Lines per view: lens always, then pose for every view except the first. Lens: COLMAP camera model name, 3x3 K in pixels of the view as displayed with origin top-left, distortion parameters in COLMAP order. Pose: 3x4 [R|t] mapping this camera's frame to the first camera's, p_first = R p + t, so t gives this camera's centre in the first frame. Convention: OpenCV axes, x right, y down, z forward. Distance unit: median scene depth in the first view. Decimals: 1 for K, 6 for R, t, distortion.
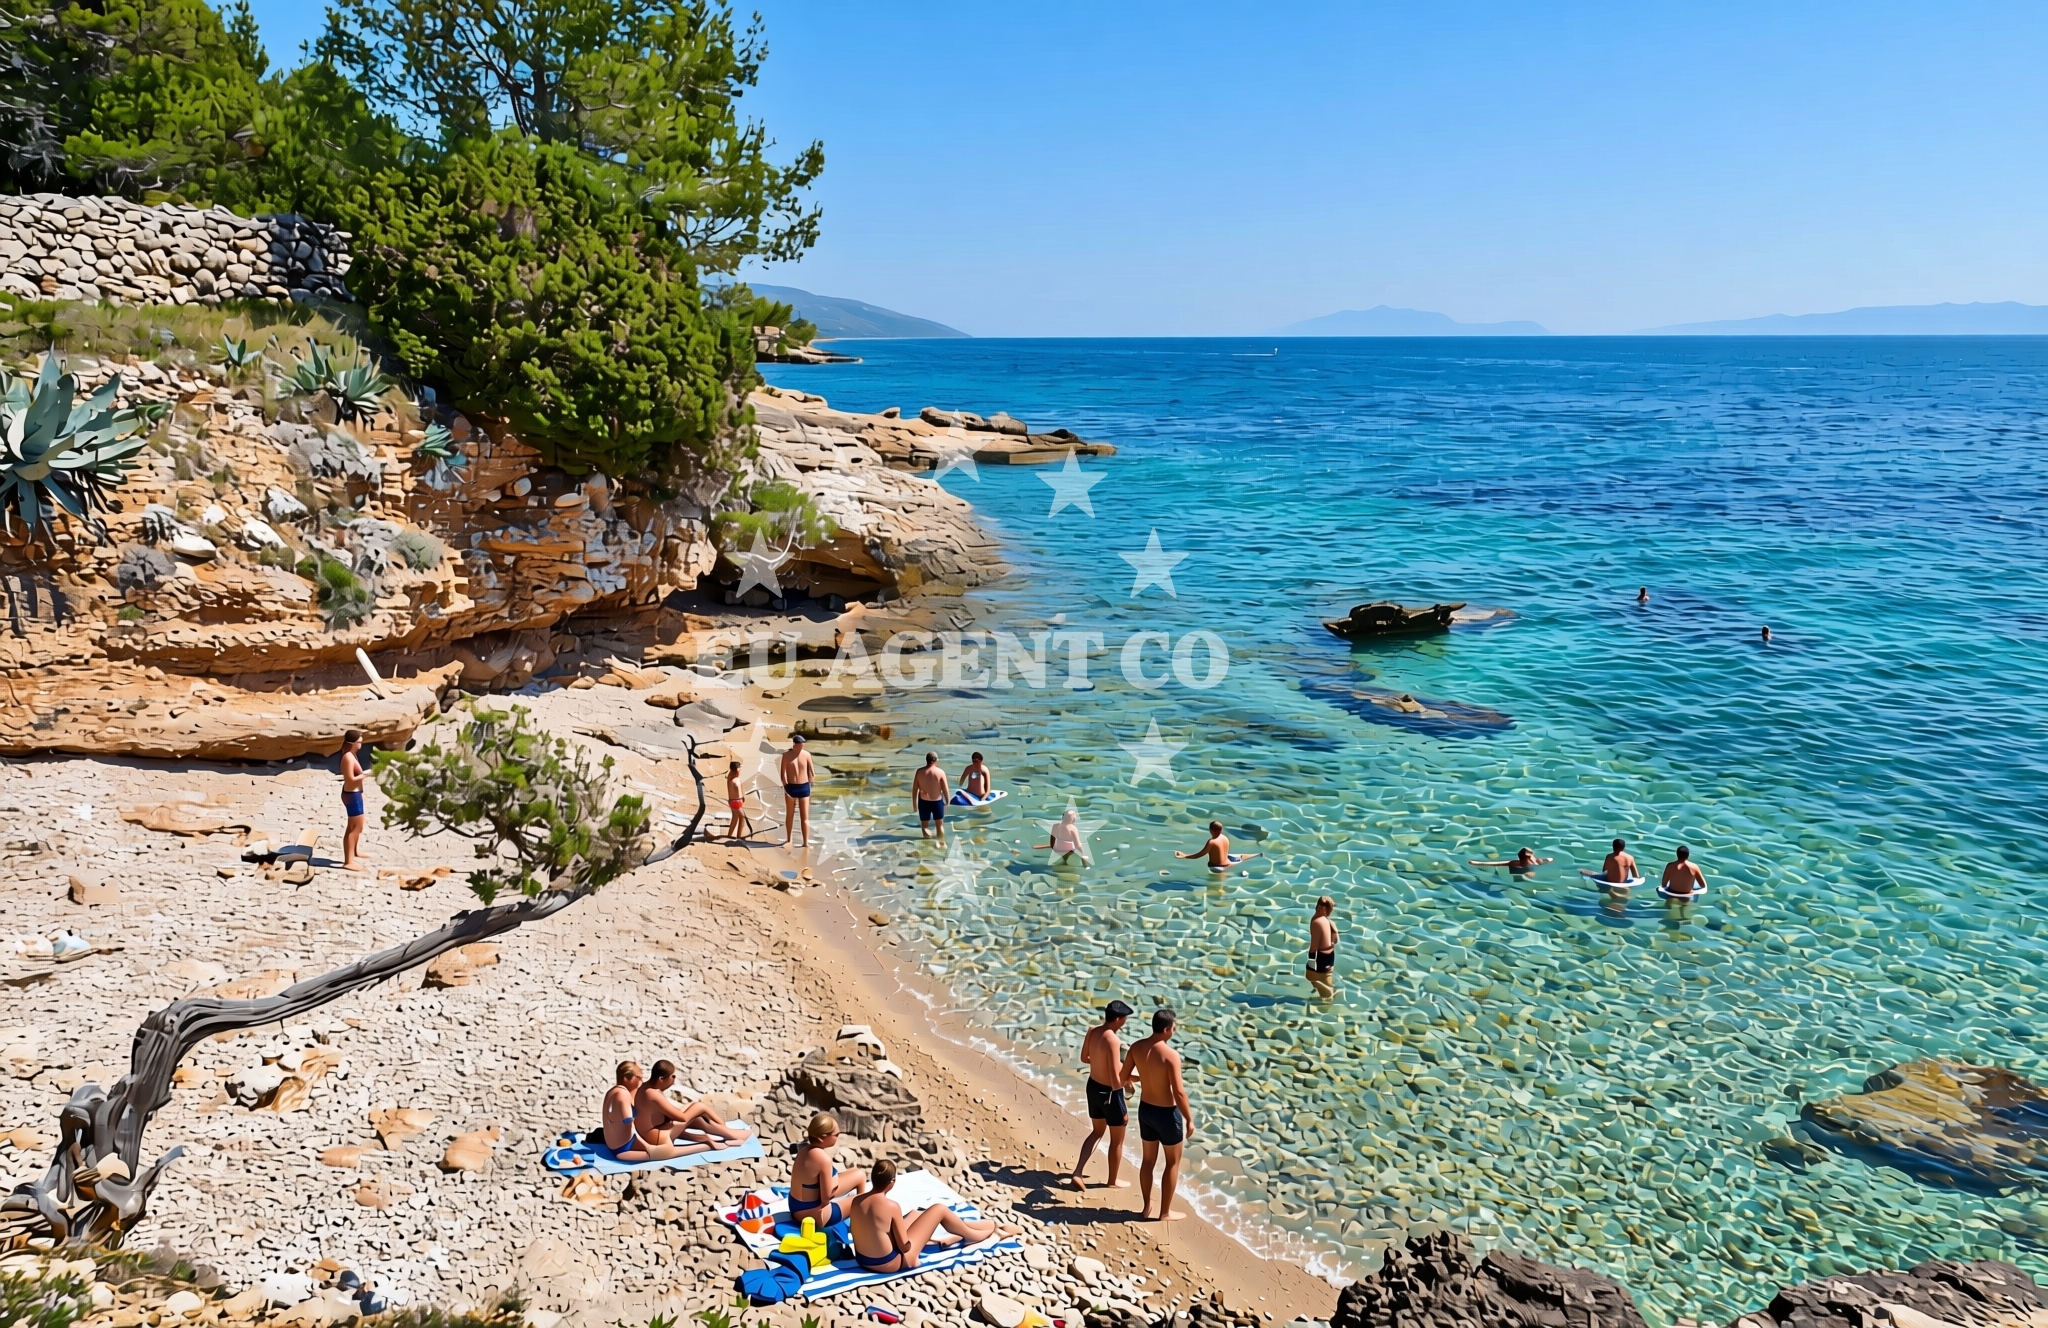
lens RADIAL K [[1345.6, 0, 1039.8], [0, 1345.6, 699.5], [0, 0, 1]] dist [0.045263, 0.002459]
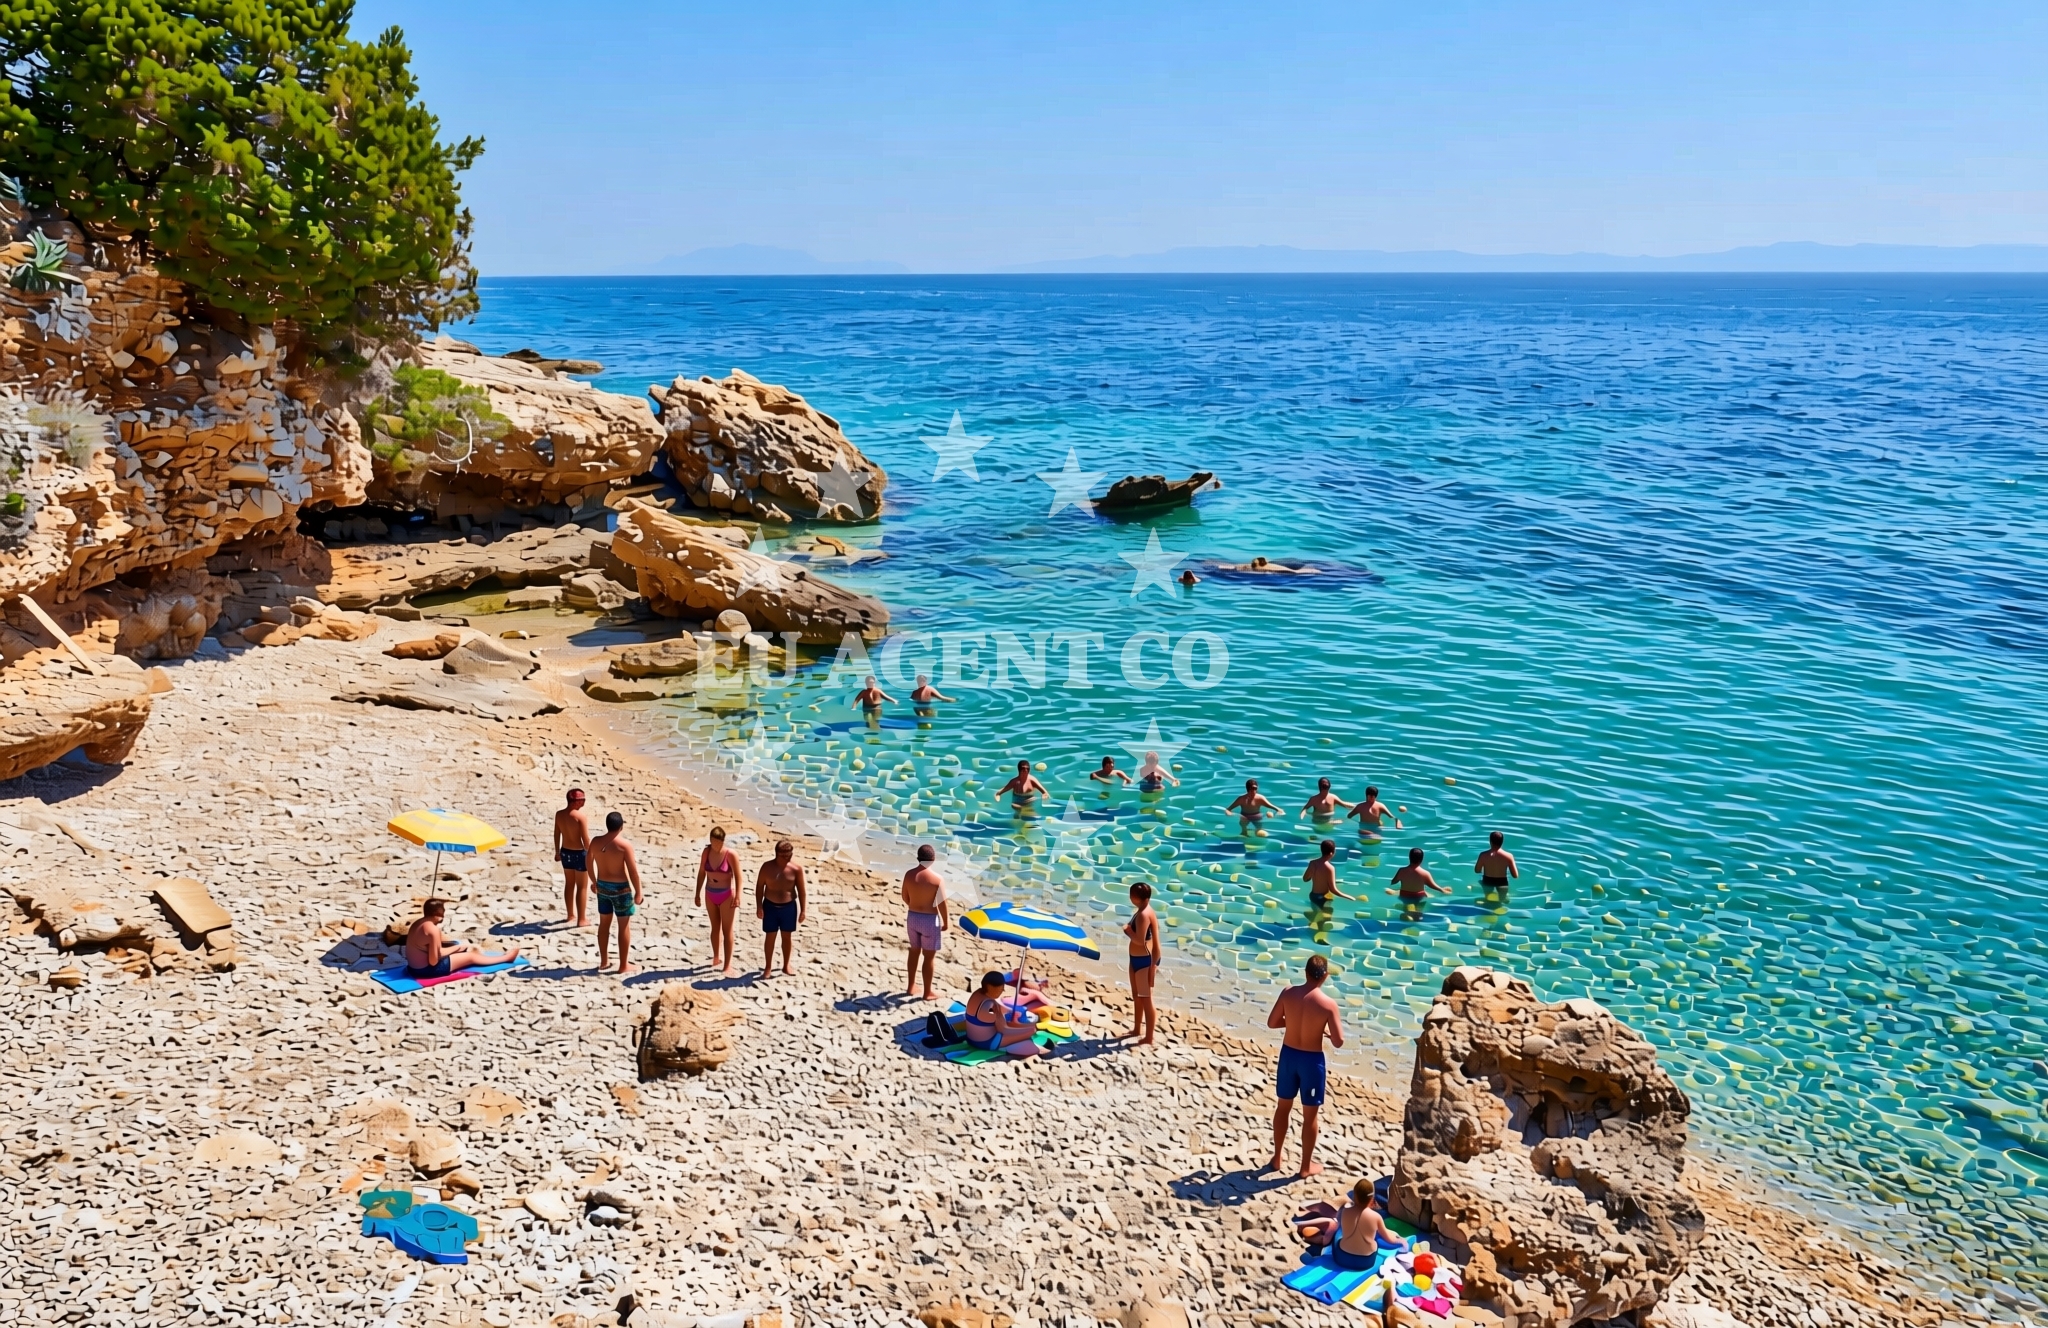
lens RADIAL K [[1345.6, 0, 991.4], [0, 1345.6, 721.0], [0, 0, 1]] dist [0.045263, 0.002459]
pose [[0.902917, -0.134008, 0.408390, -0.342747], [0.109440, 0.990517, 0.083061, 0.012045], [-0.415648, -0.030303, 0.909020, 0.250875]]
